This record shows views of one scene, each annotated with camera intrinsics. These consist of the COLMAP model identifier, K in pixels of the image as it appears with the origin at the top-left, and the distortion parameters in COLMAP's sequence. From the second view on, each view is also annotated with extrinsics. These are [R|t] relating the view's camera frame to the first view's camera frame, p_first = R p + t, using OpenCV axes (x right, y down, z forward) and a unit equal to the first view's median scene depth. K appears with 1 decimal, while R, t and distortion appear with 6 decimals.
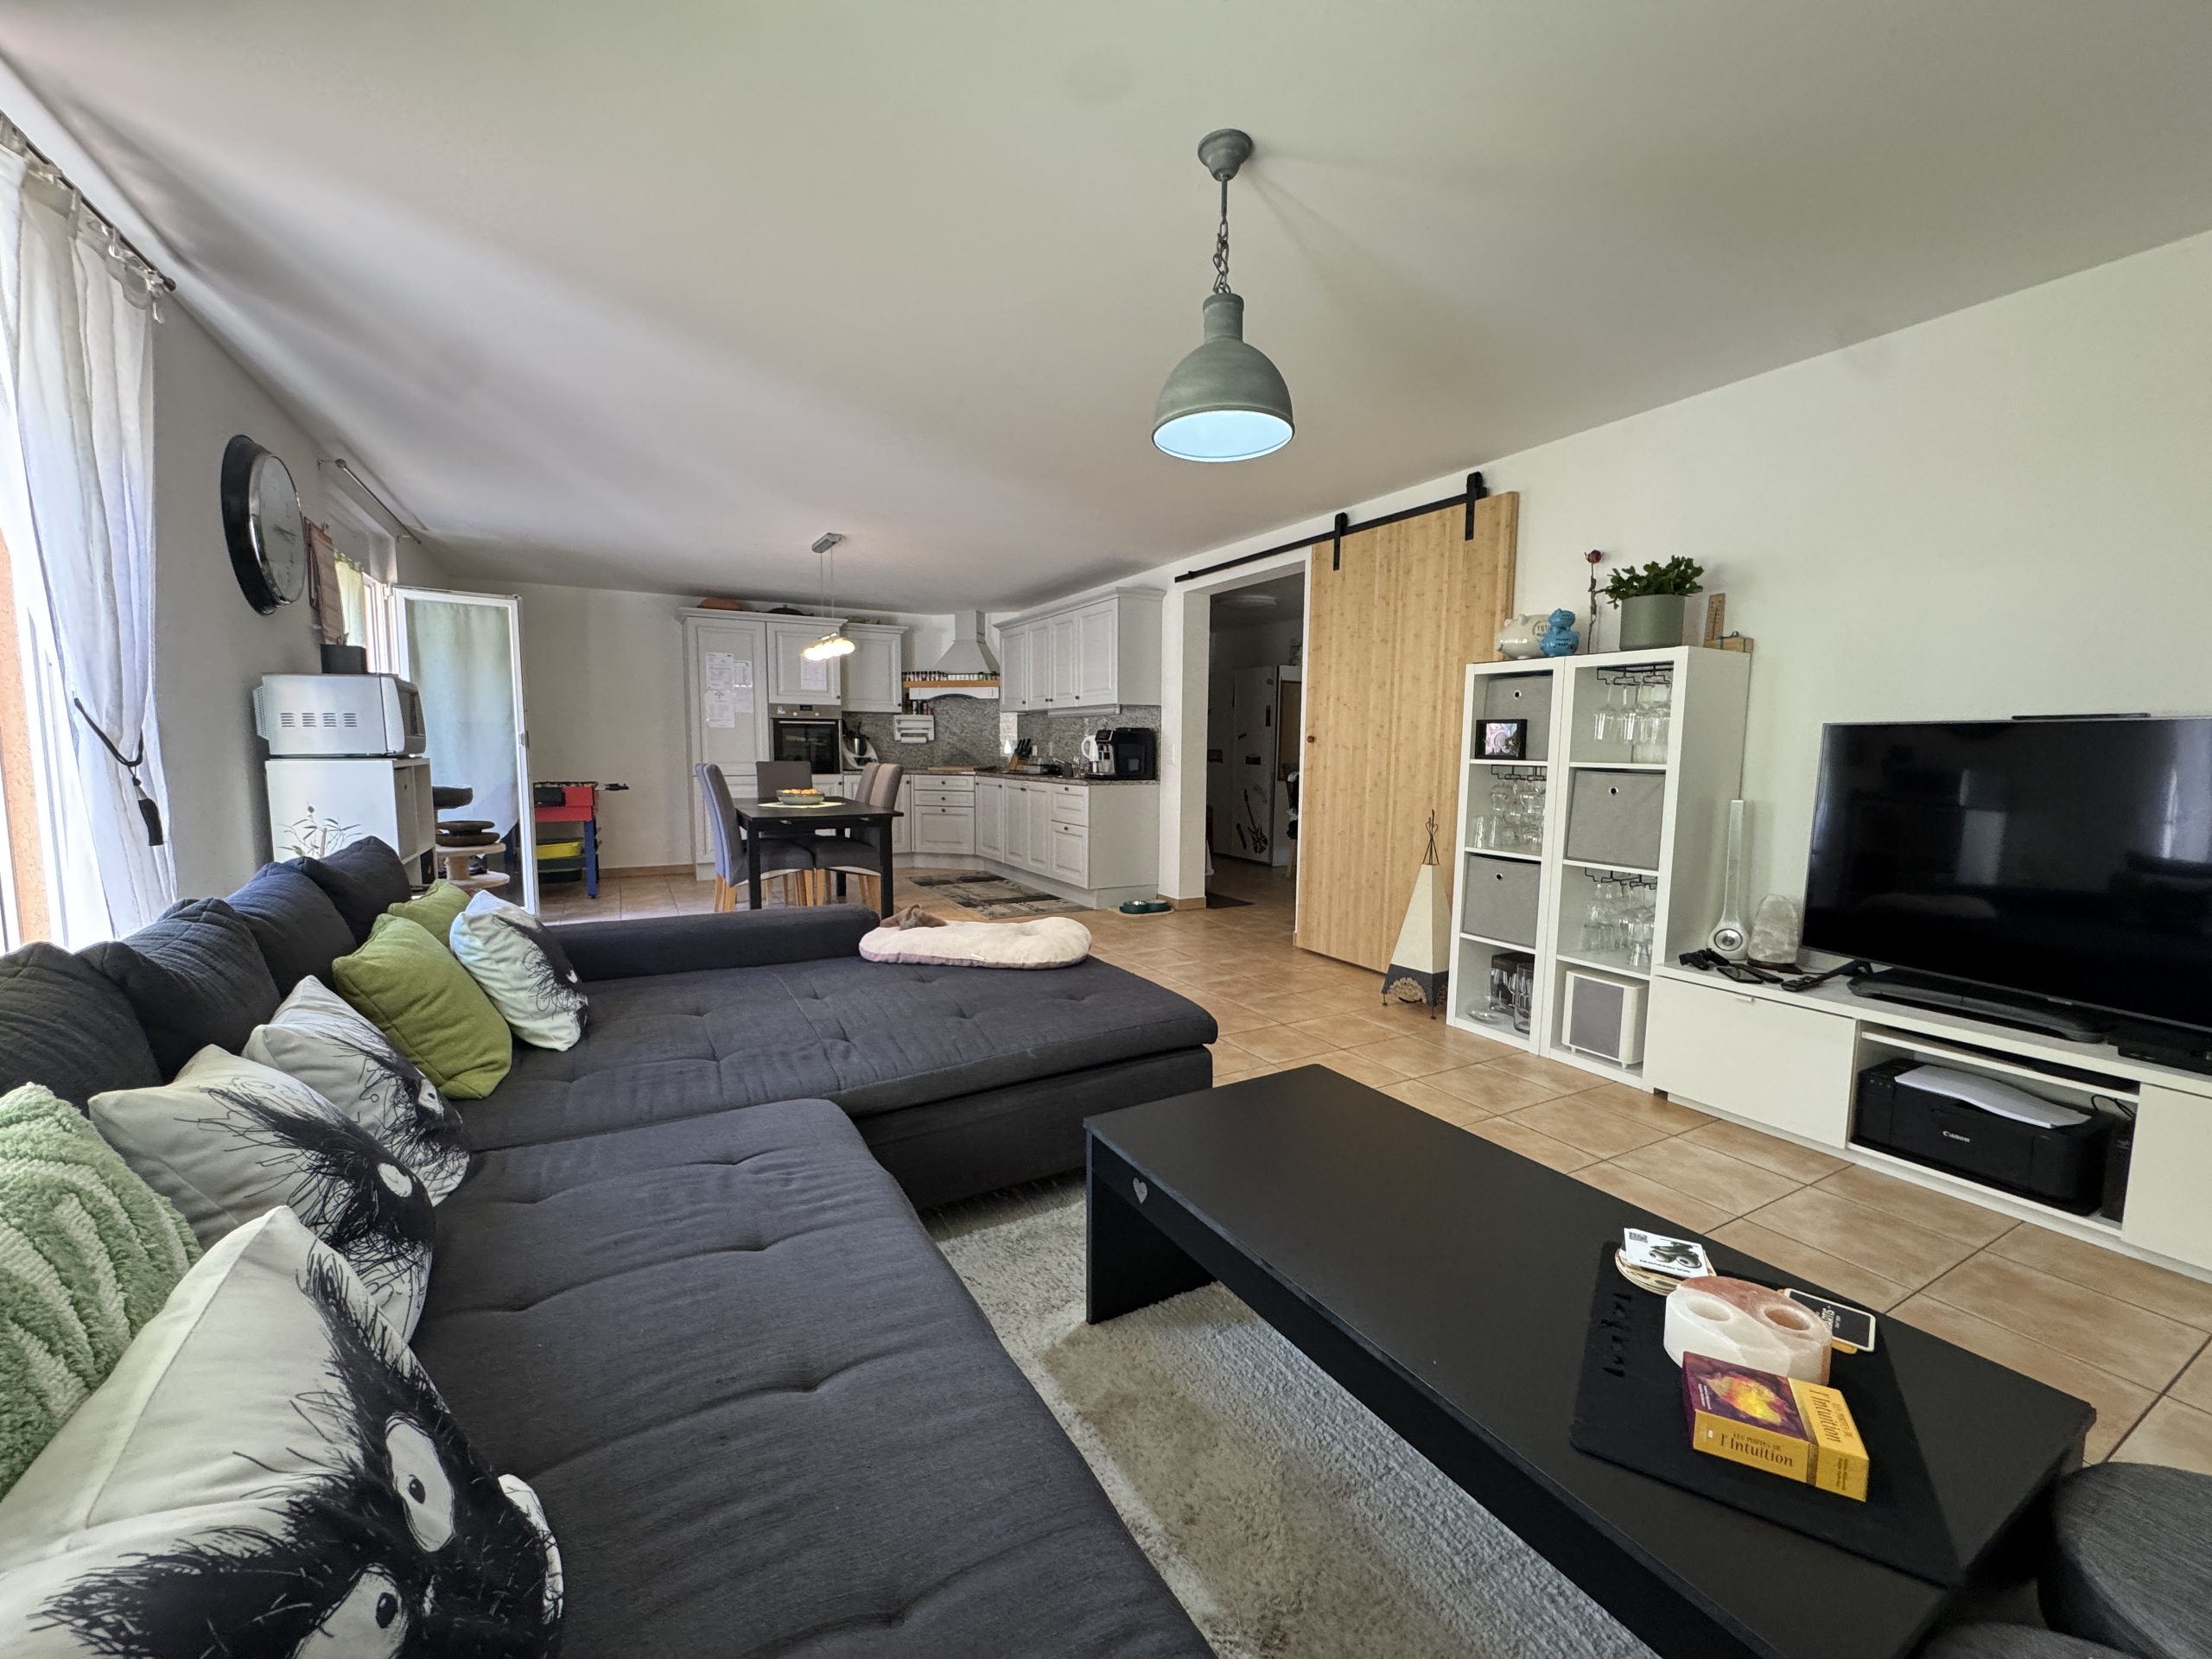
lens RADIAL K [[881.4, 0, 1094.7], [0, 881.4, 829.4], [0, 0, 1]] dist [-0.003401, -0.000147]
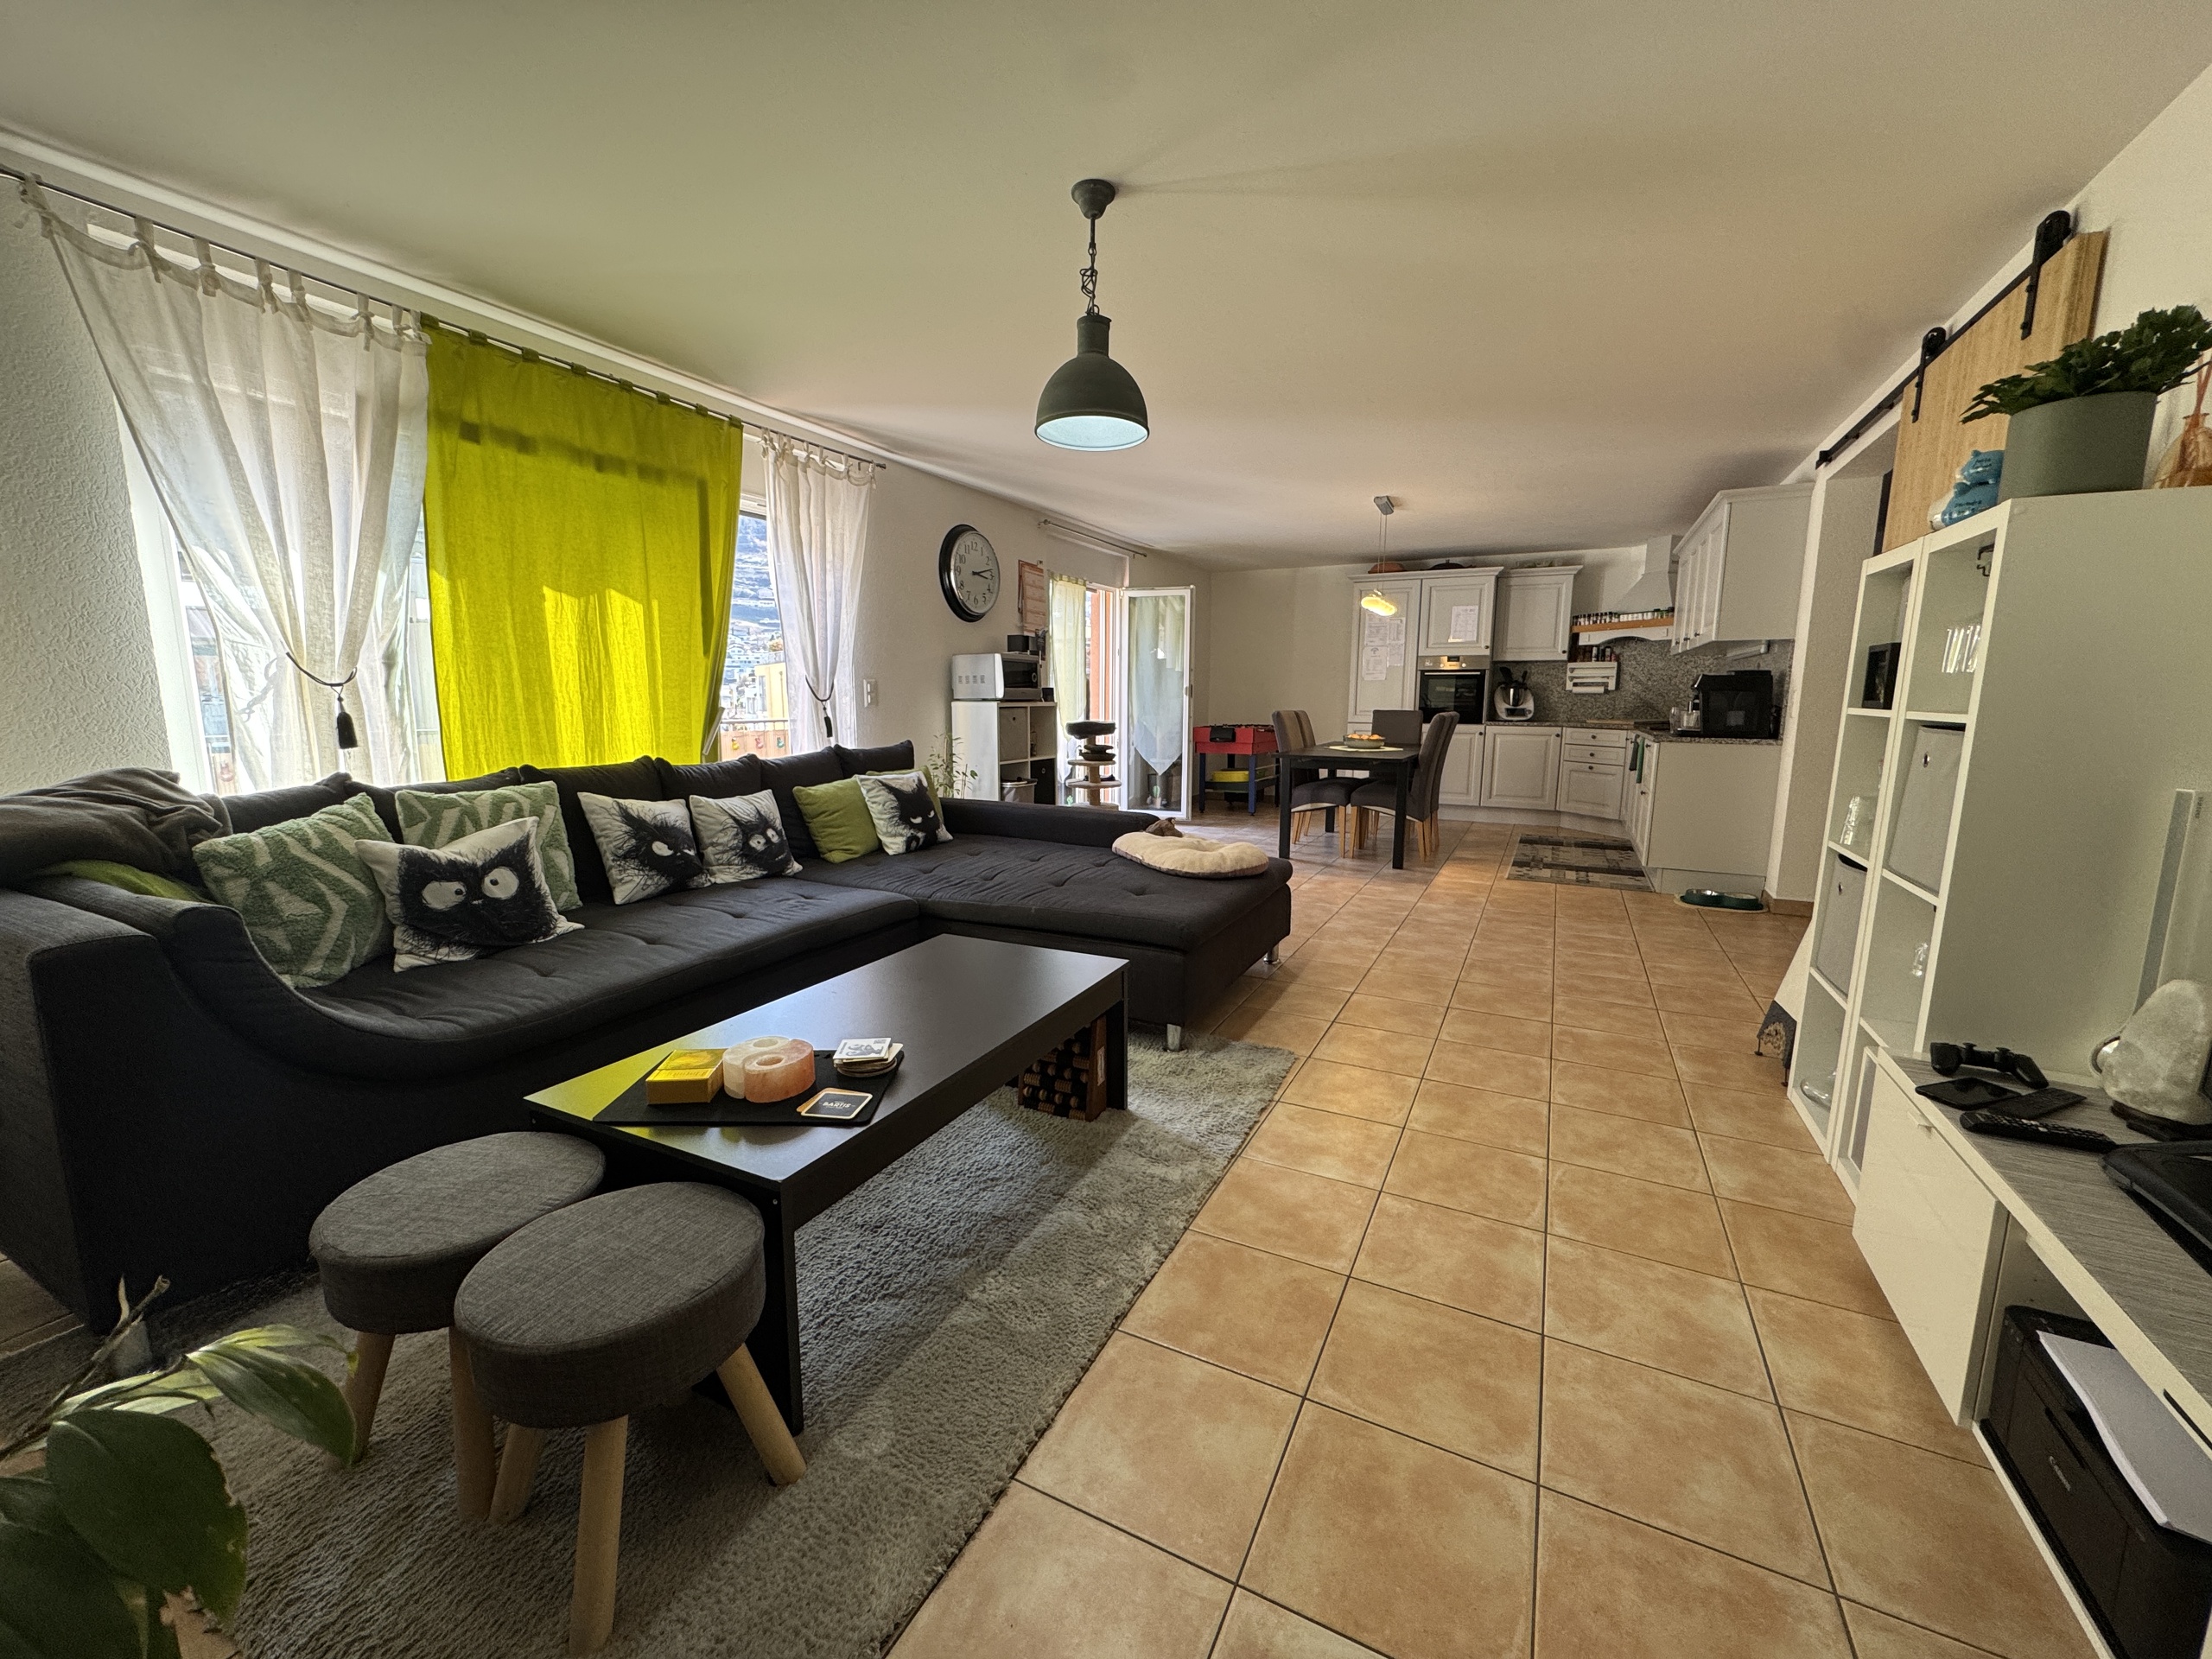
lens RADIAL K [[881.4, 0, 1105.4], [0, 881.4, 824.5], [0, 0, 1]] dist [-0.003401, -0.000147]
pose [[0.559470, 0.116207, -0.820664, 0.442705], [-0.078417, 0.993103, 0.087165, -0.004693], [0.825133, 0.015587, 0.564724, 0.118065]]
